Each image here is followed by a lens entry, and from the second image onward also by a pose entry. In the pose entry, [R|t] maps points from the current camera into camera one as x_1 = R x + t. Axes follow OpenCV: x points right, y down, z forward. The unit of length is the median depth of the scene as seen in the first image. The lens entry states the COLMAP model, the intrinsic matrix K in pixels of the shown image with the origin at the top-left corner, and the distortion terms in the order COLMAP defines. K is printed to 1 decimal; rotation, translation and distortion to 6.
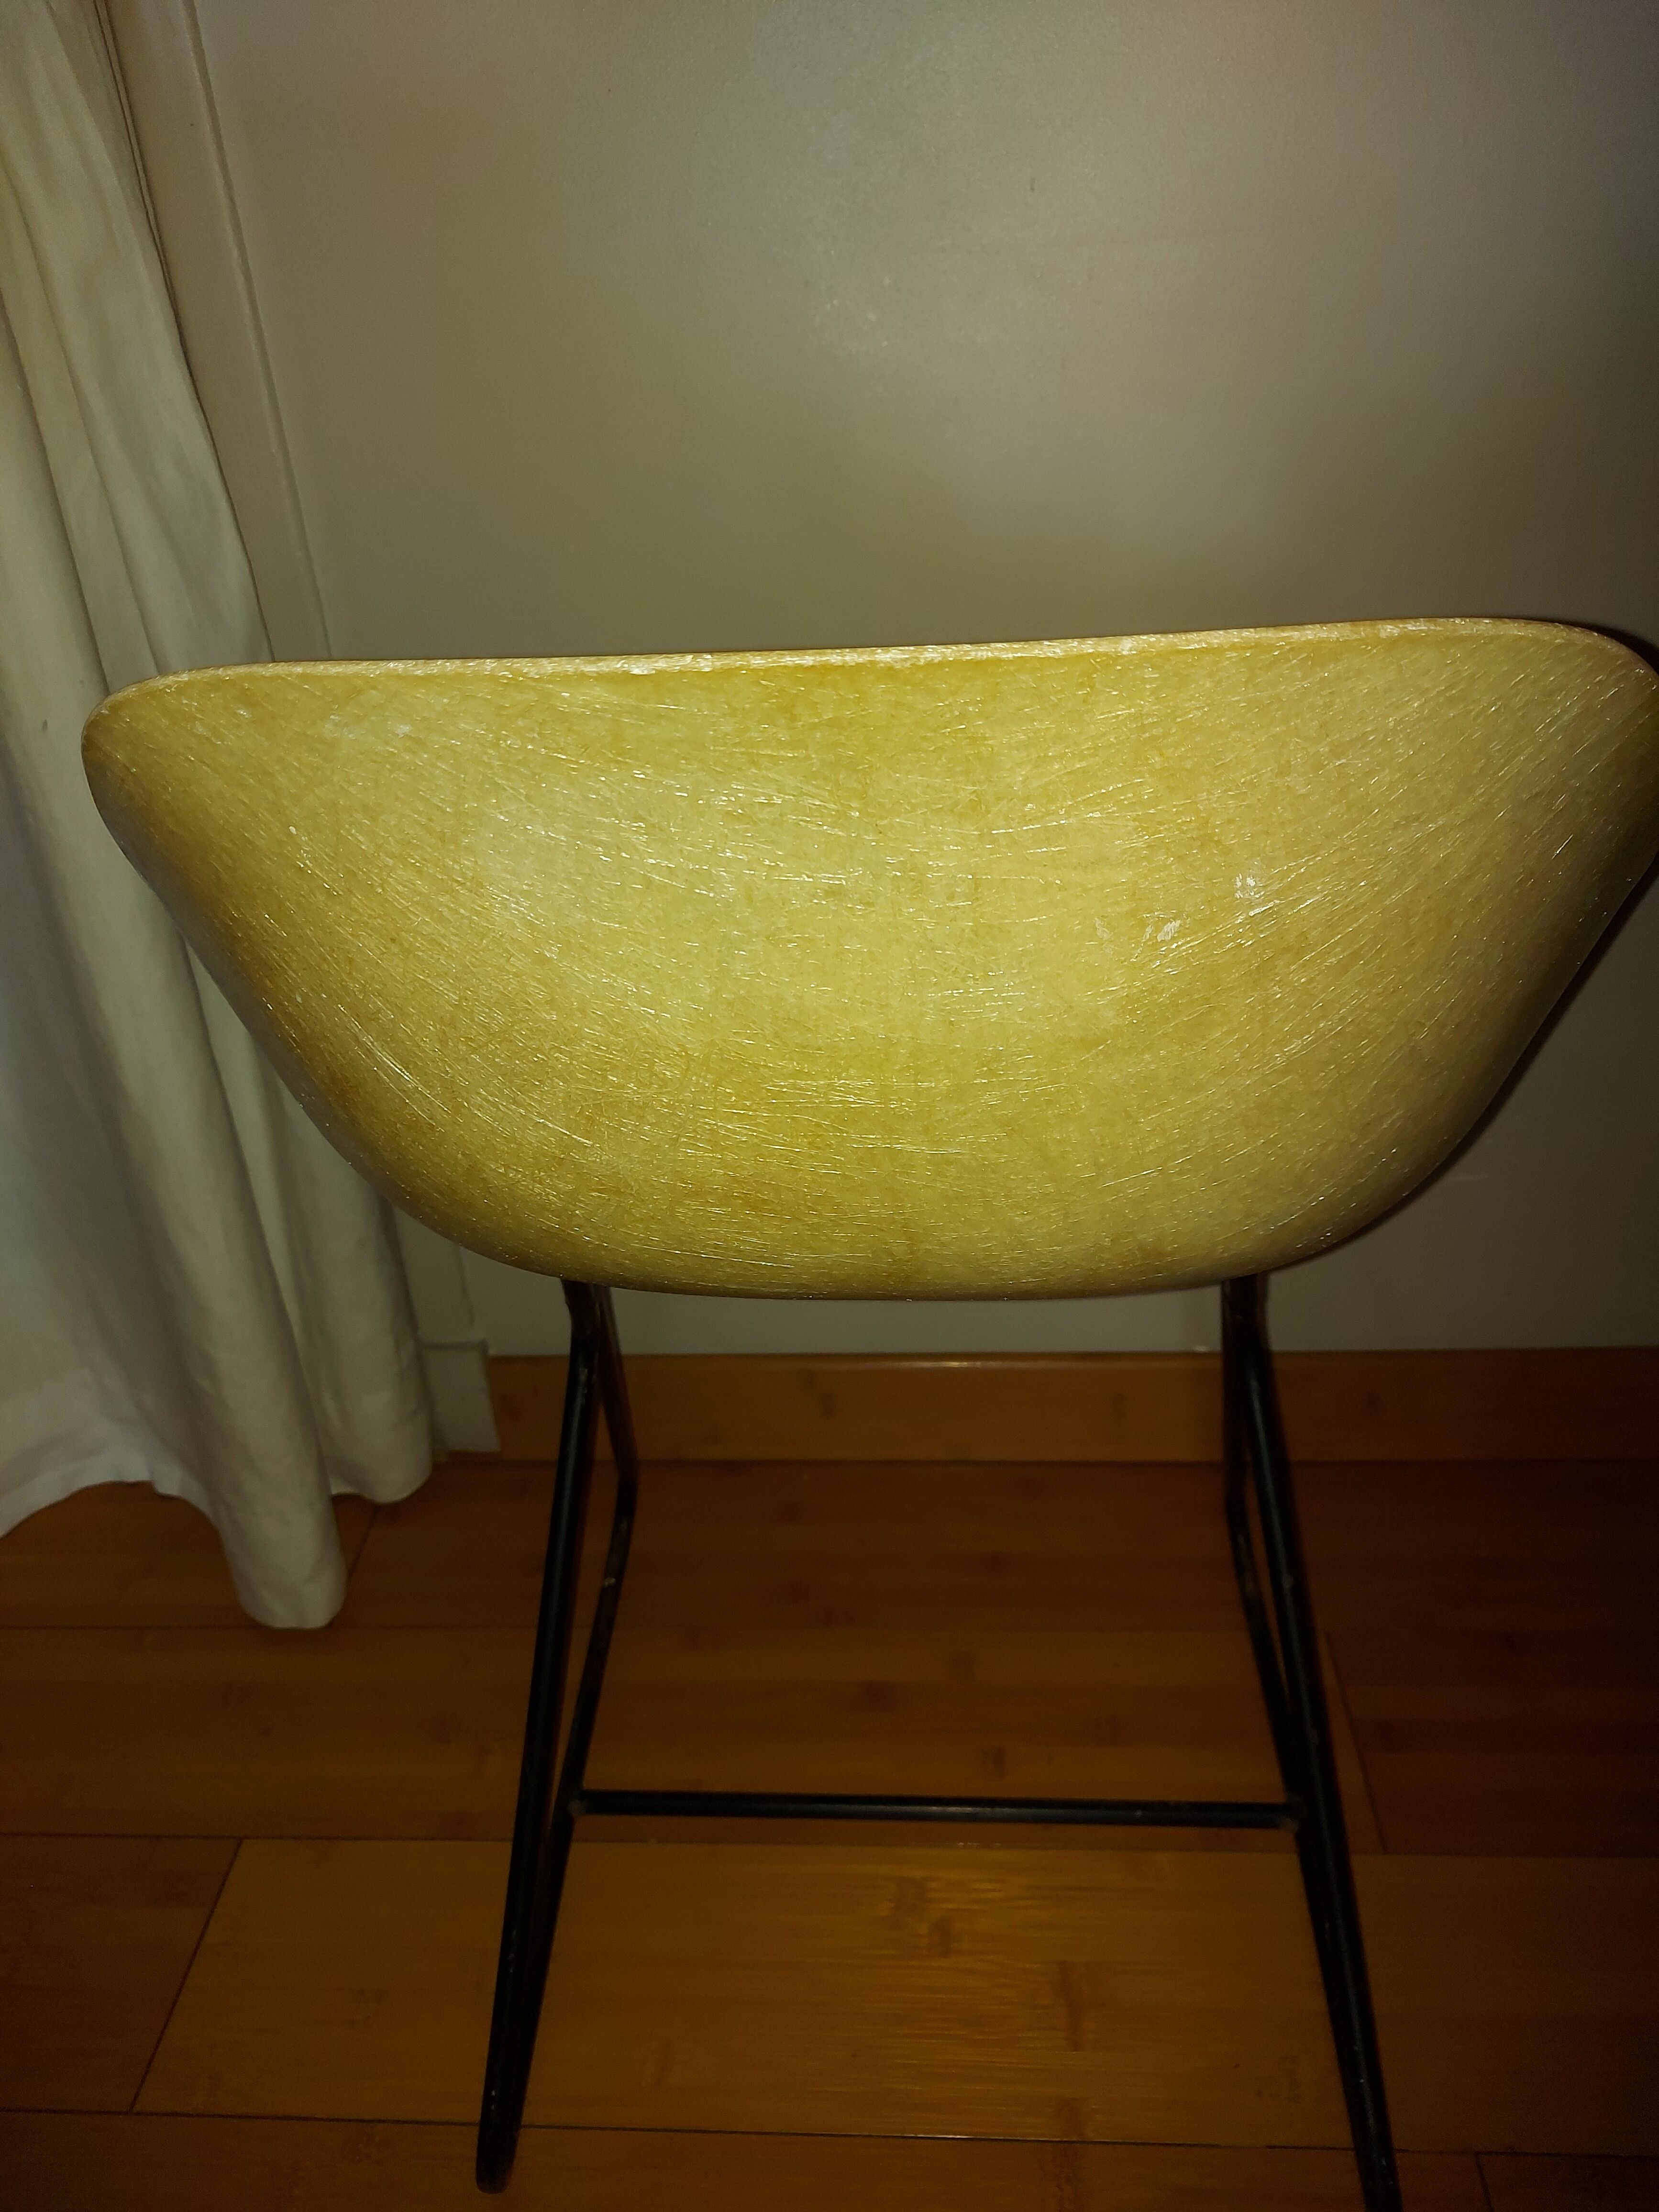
lens RADIAL K [[1631.4, 0, 814.3], [0, 1631.4, 1109.7], [0, 0, 1]] dist [0.049448, -0.062410]
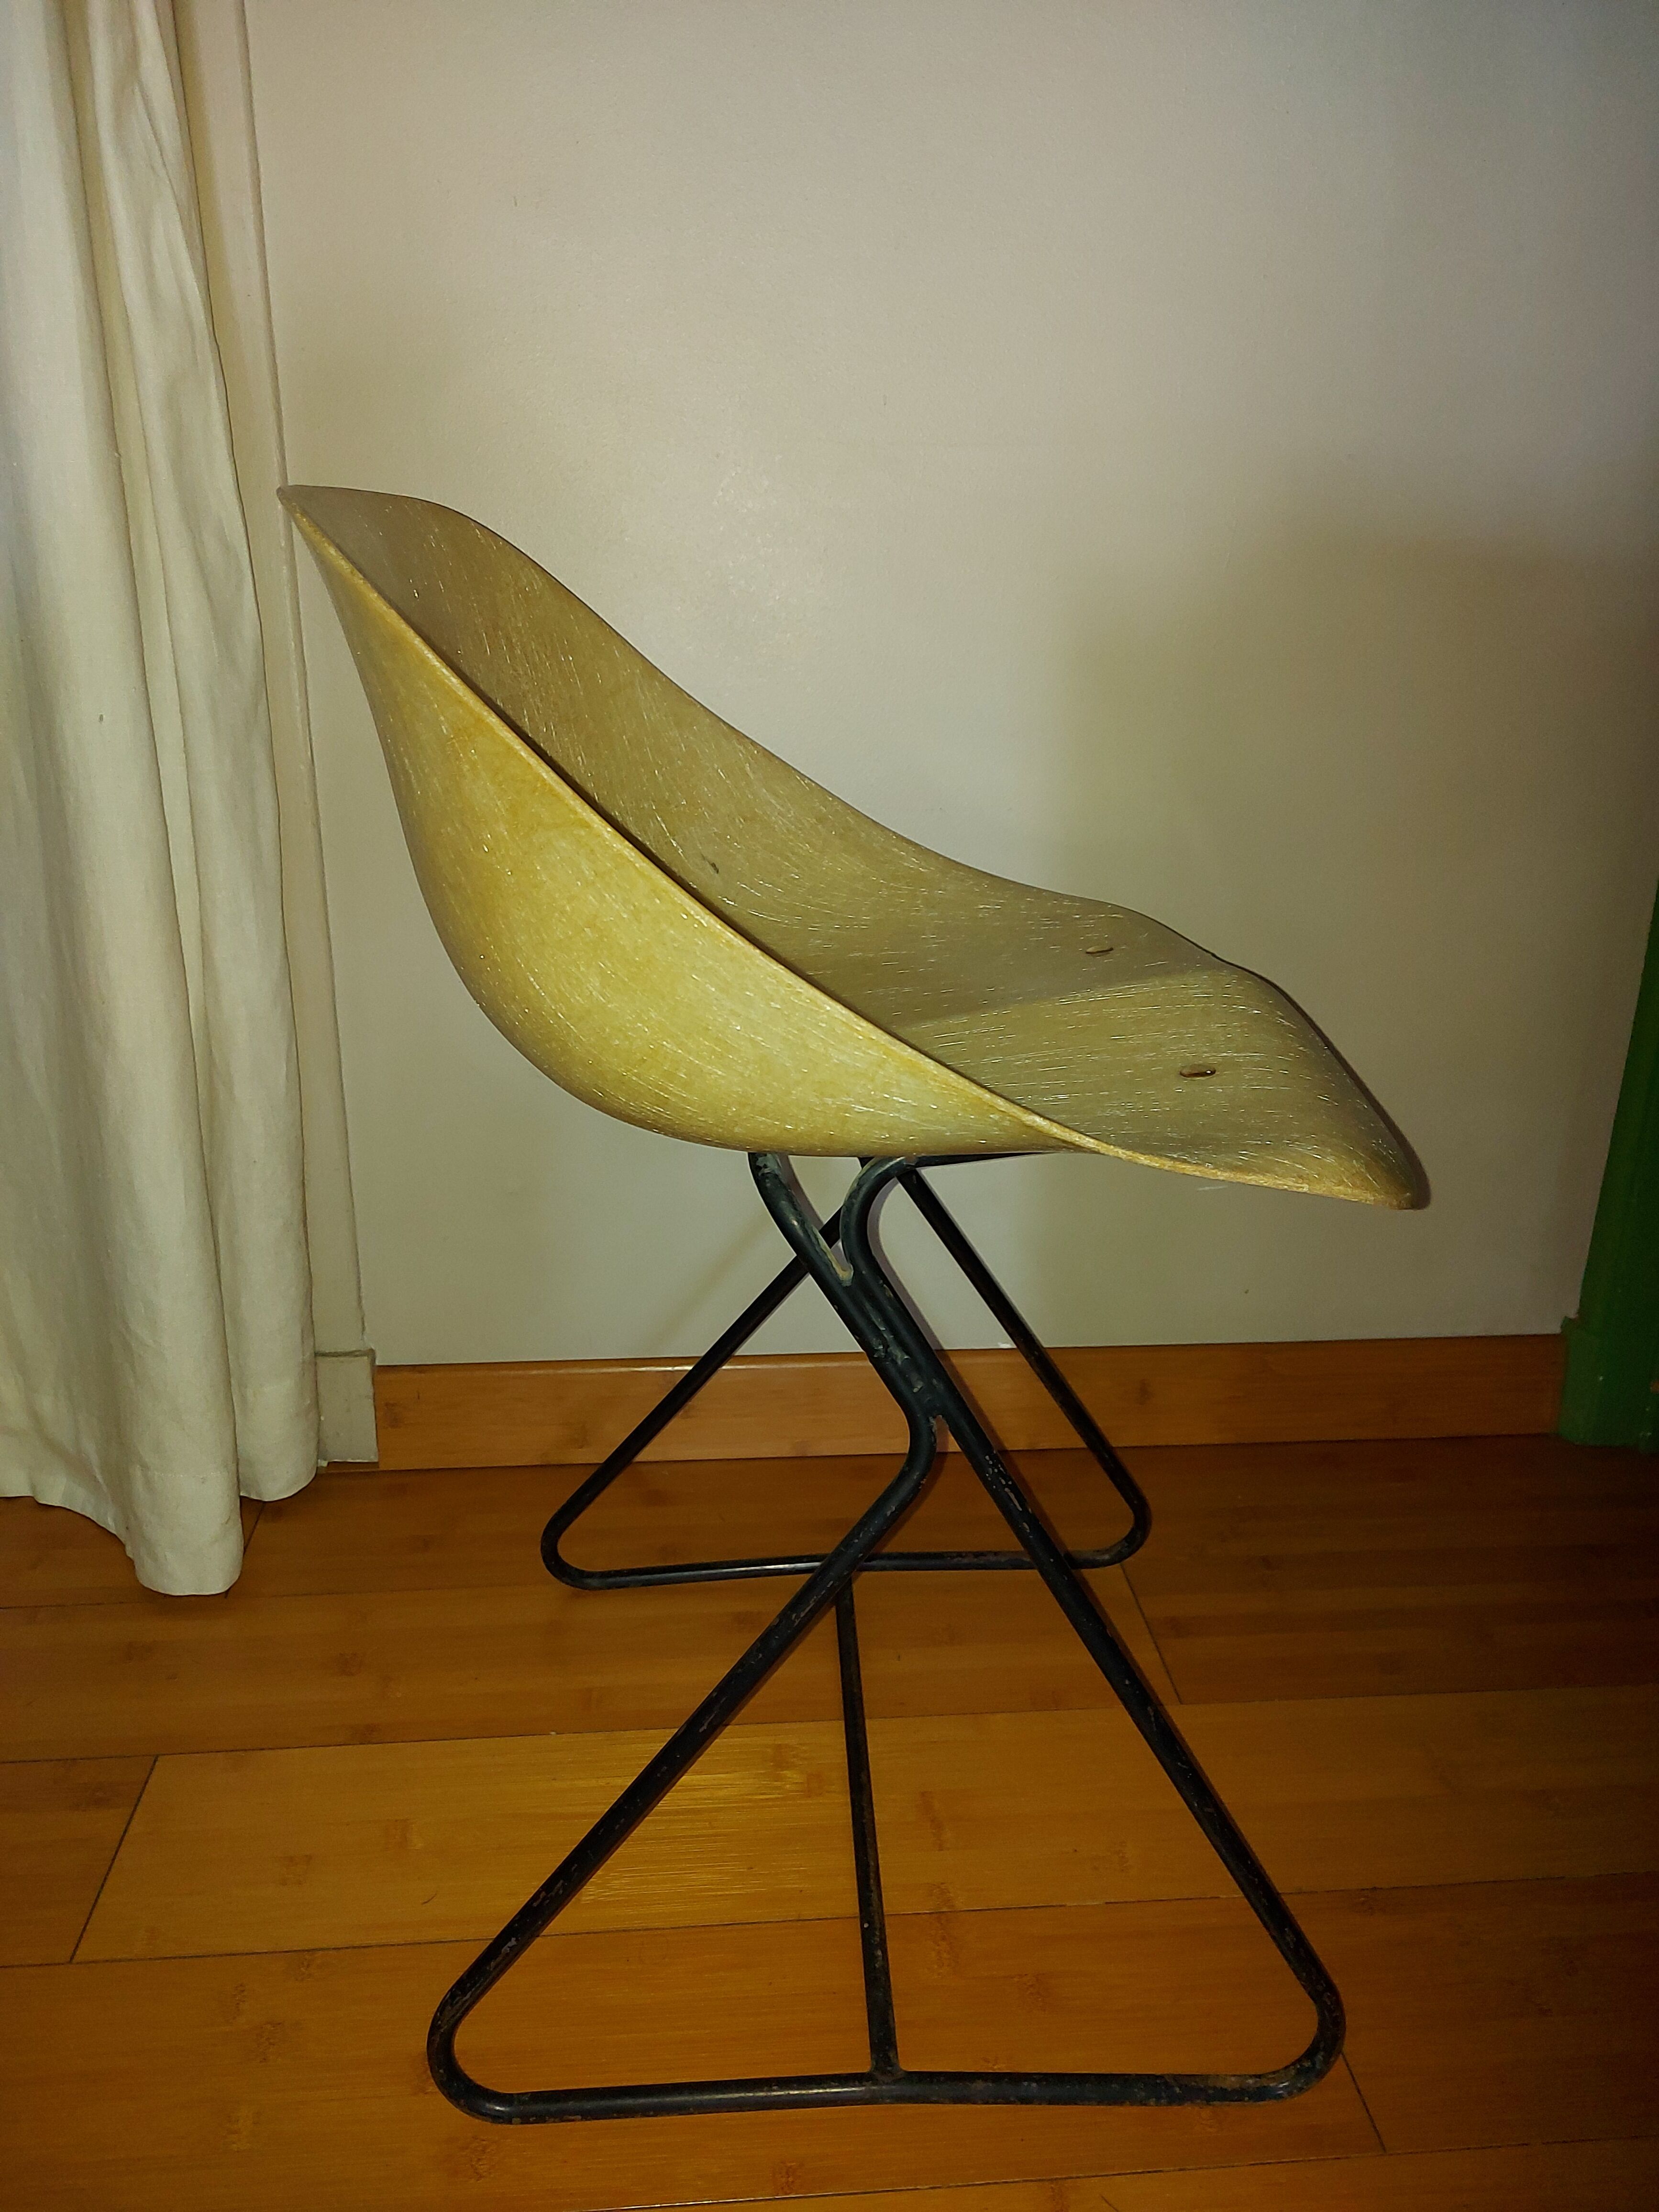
lens RADIAL K [[1631.4, 0, 818.3], [0, 1631.4, 1109.2], [0, 0, 1]] dist [0.049448, -0.062410]
pose [[0.986355, 0.024815, 0.162749, -0.131910], [0.006345, 0.982110, -0.188203, 0.281418], [-0.164508, 0.186668, 0.968552, -0.214658]]
